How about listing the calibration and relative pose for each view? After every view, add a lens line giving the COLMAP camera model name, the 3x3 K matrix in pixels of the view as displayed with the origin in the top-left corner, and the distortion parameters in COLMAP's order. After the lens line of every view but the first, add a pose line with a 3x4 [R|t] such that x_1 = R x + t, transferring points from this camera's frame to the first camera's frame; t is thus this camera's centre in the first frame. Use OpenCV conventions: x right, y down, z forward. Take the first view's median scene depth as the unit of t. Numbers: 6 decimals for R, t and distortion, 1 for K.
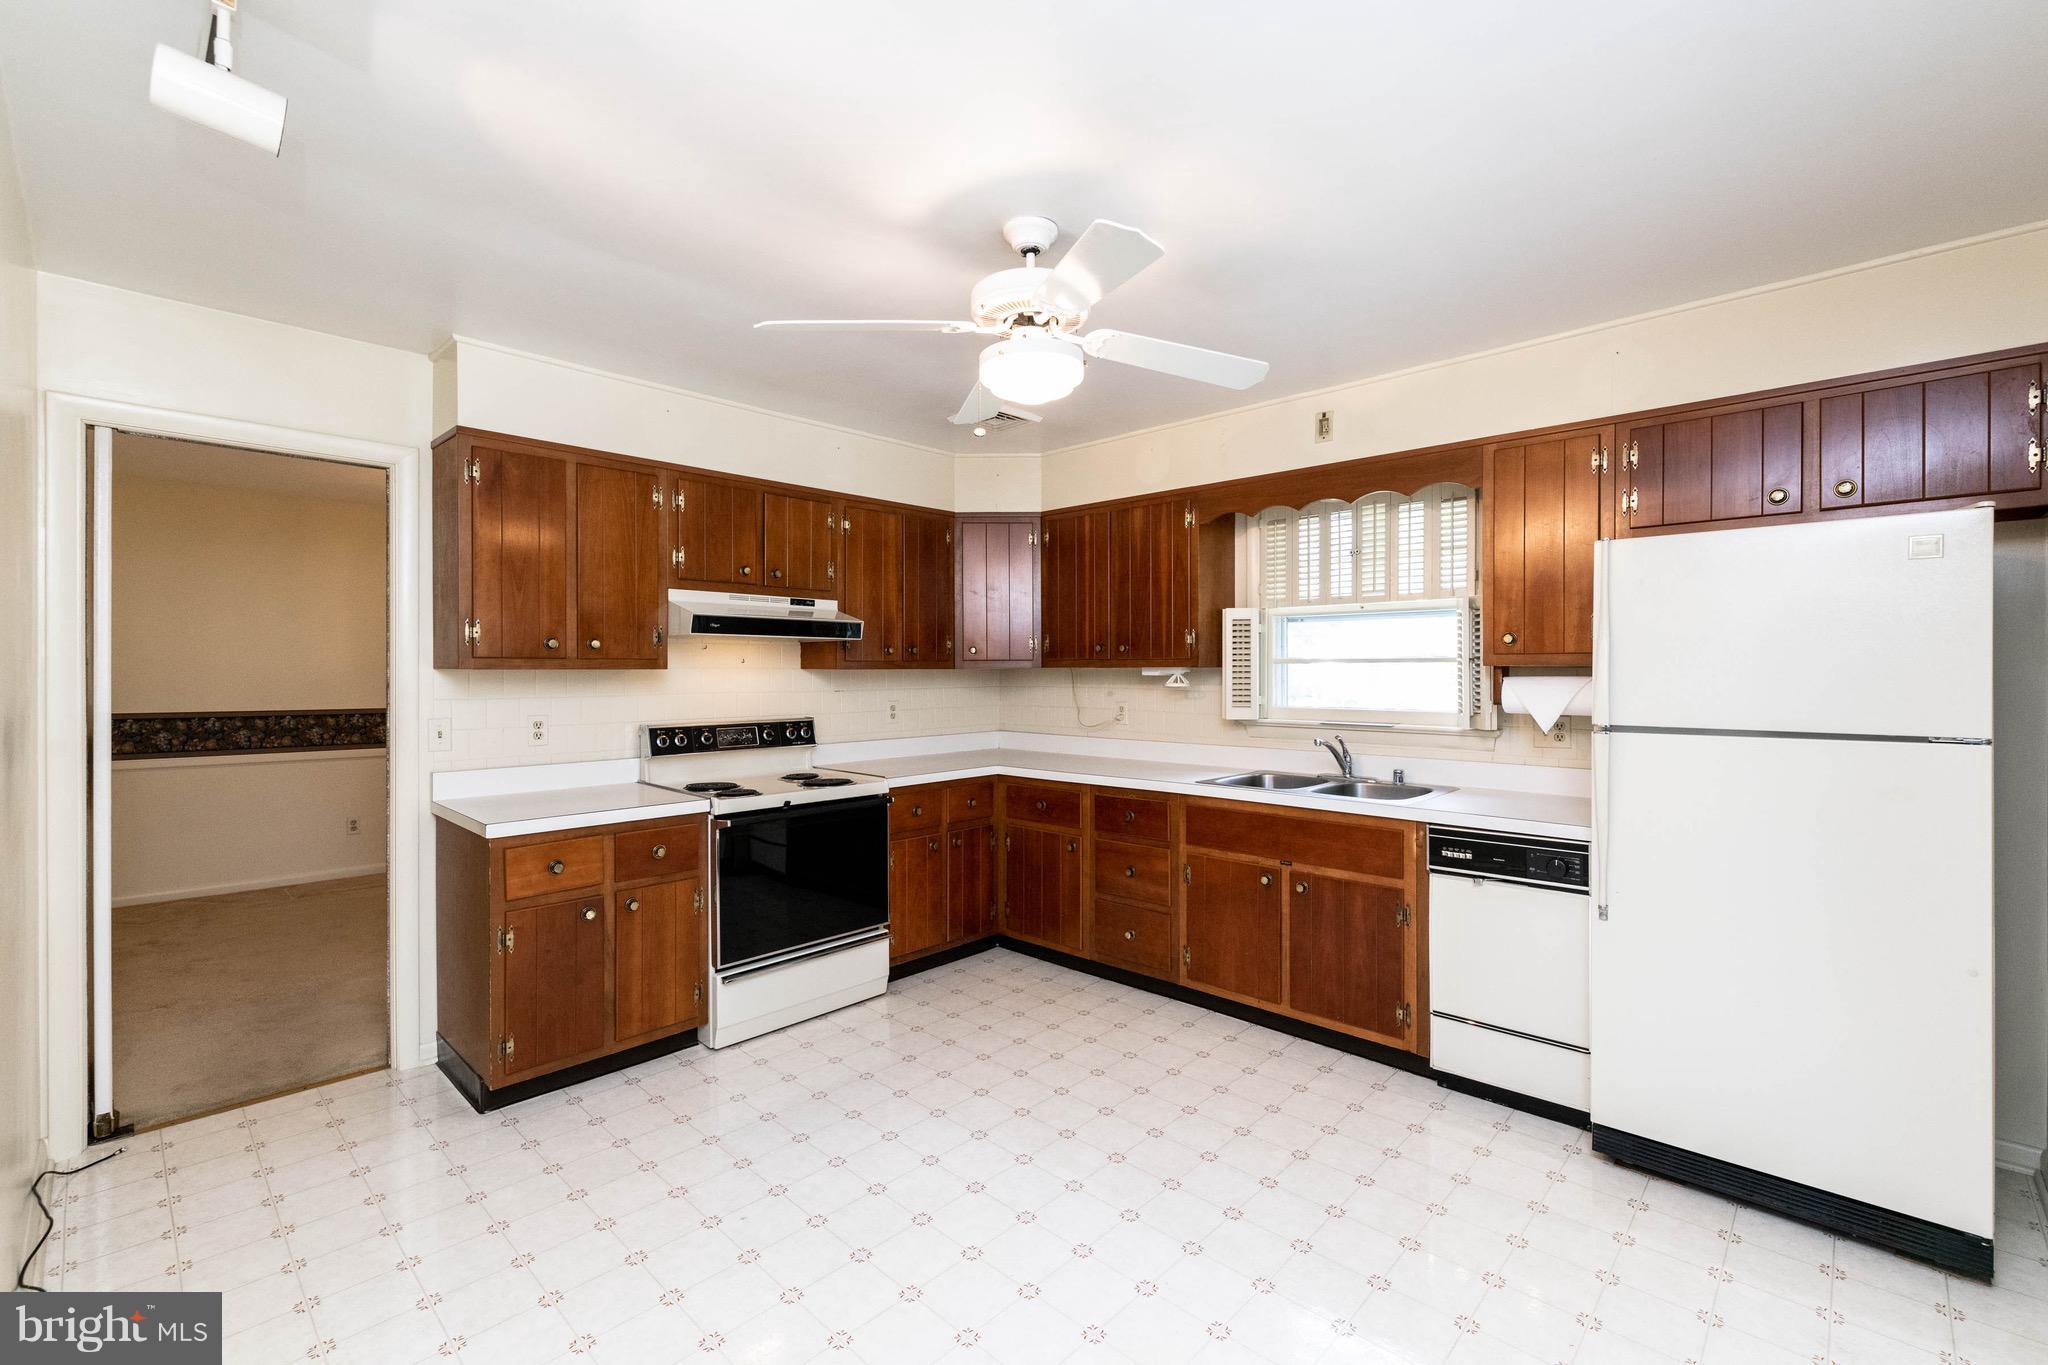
lens RADIAL K [[878.1, 0, 1030.2], [0, 878.1, 674.5], [0, 0, 1]] dist [0.000361, -0.000188]
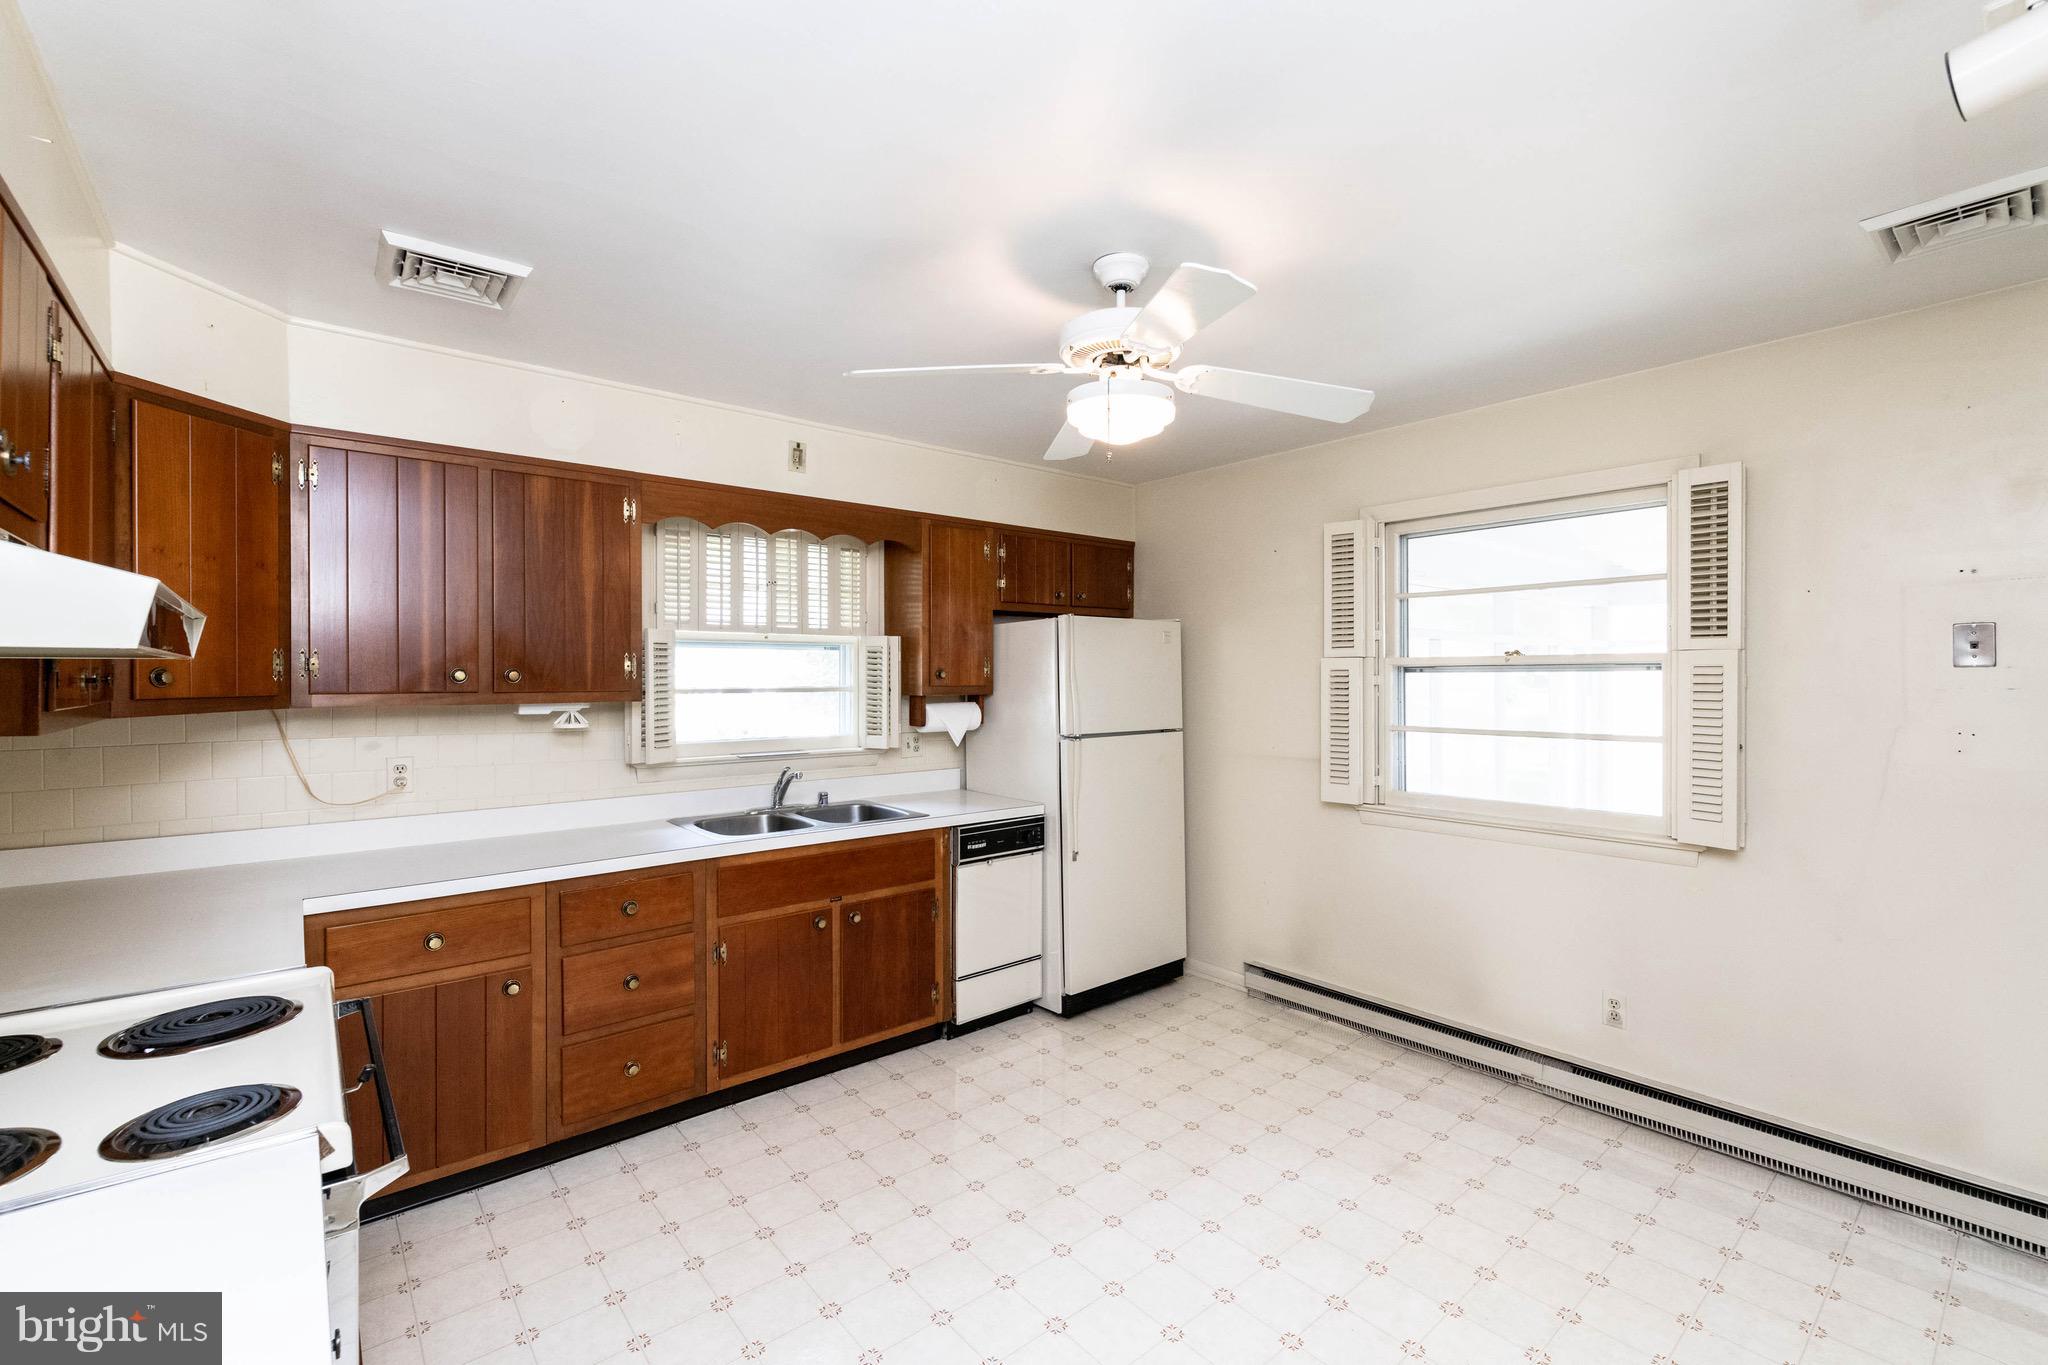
lens RADIAL K [[878.1, 0, 1030.2], [0, 878.1, 674.5], [0, 0, 1]] dist [0.000361, -0.000188]
pose [[0.113342, 0.000921, 0.993556, -0.645045], [0.005454, 0.999984, -0.001549, -0.034220], [-0.993541, 0.005594, 0.113335, 0.650070]]
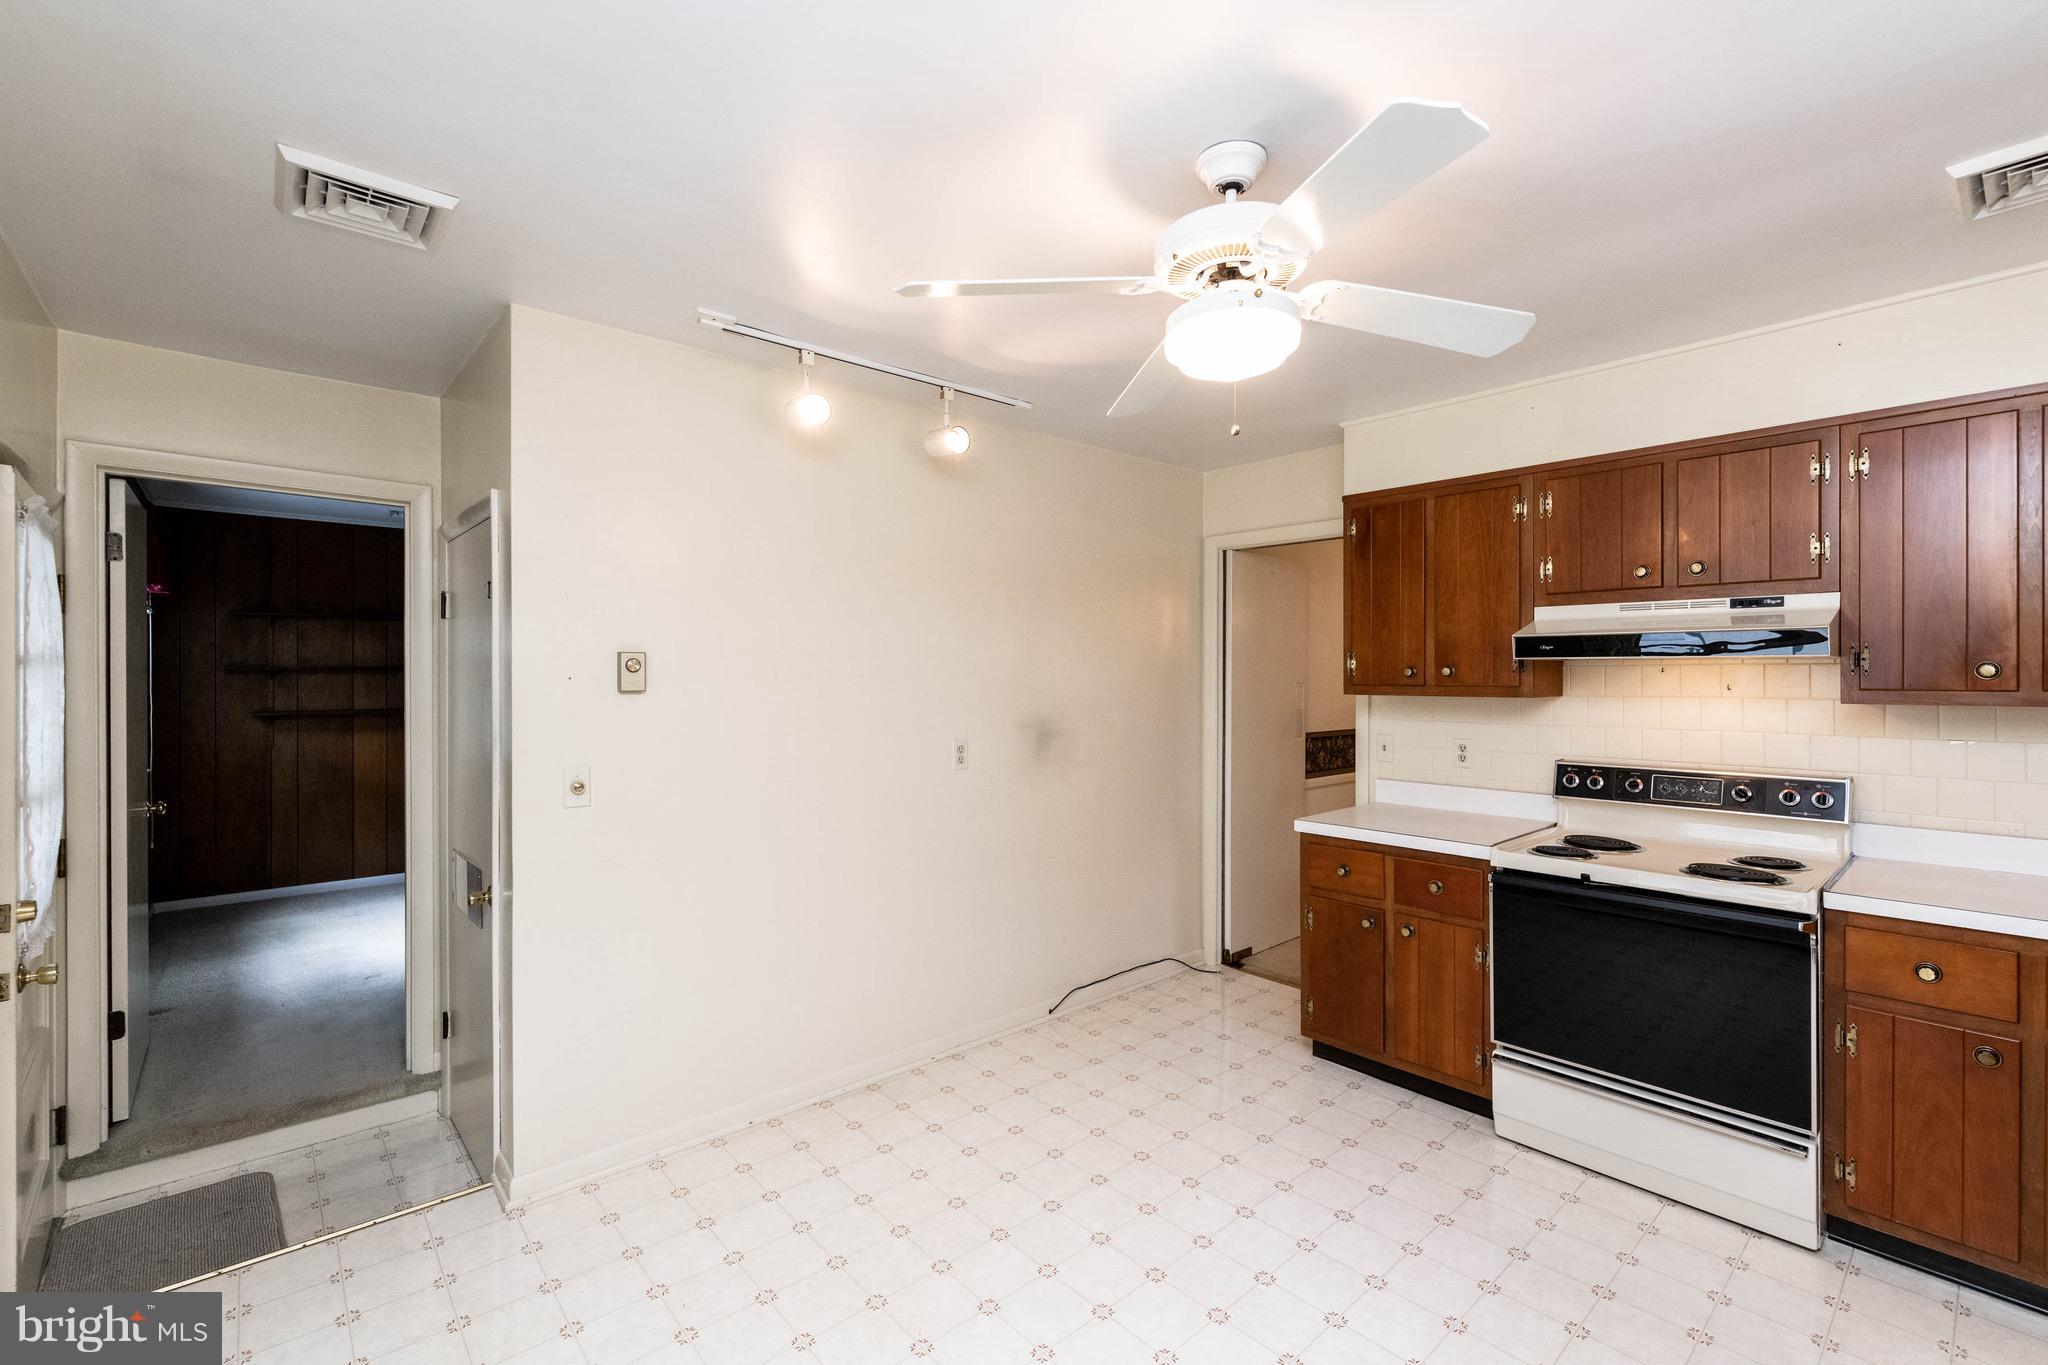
lens RADIAL K [[878.1, 0, 1030.2], [0, 878.1, 674.5], [0, 0, 1]] dist [0.000361, -0.000188]
pose [[-0.084506, 0.000565, -0.996423, 0.528948], [-0.004746, 0.999988, 0.000970, -0.028819], [0.996412, 0.004811, -0.084502, 0.581535]]
